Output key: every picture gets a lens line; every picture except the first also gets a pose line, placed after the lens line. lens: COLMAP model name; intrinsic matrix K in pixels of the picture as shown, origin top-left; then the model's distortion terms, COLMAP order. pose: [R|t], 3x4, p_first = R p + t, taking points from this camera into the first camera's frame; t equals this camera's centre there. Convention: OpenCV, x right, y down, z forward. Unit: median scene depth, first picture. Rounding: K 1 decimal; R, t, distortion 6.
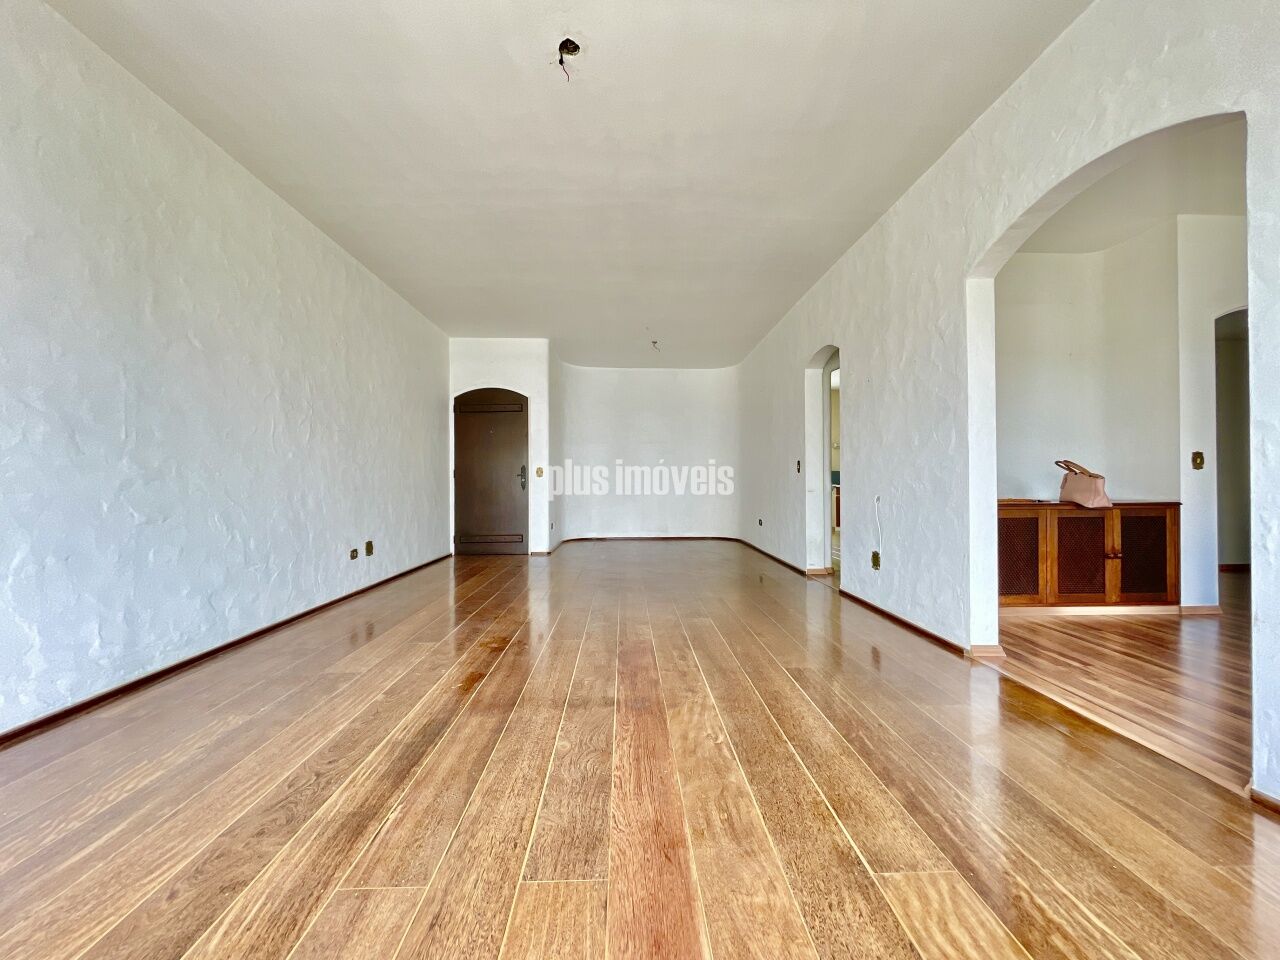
lens RADIAL K [[519.3, 0, 640.1], [0, 519.3, 479.3], [0, 0, 1]] dist [-0.002184, -0.000572]
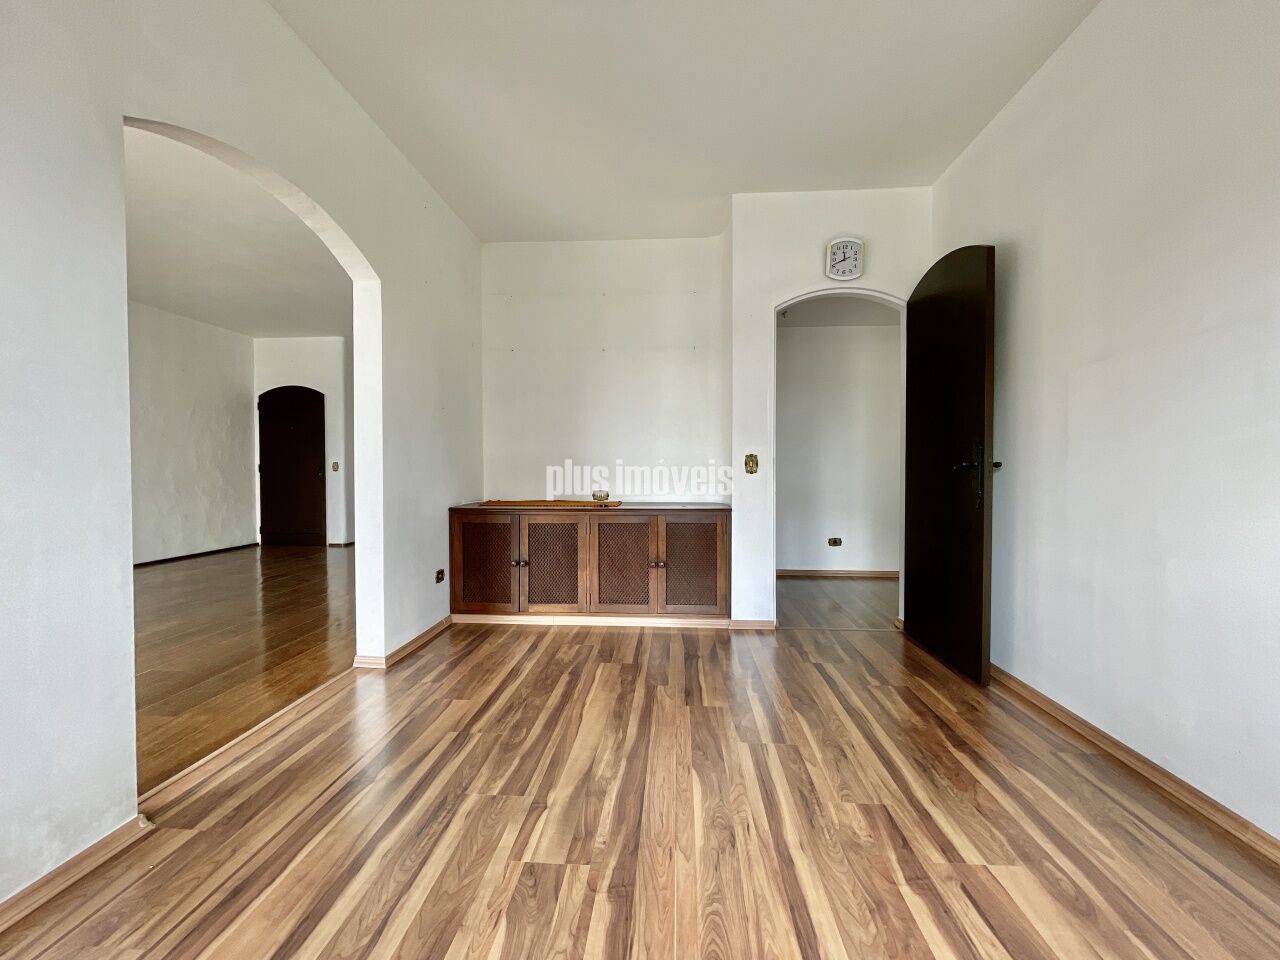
lens RADIAL K [[519.3, 0, 641.4], [0, 519.3, 478.0], [0, 0, 1]] dist [-0.002184, -0.000572]
pose [[0.994798, 0.003932, -0.101794, 0.973210], [-0.001348, 0.999675, 0.025440, -0.033913], [0.101861, -0.025171, 0.994480, 0.059409]]
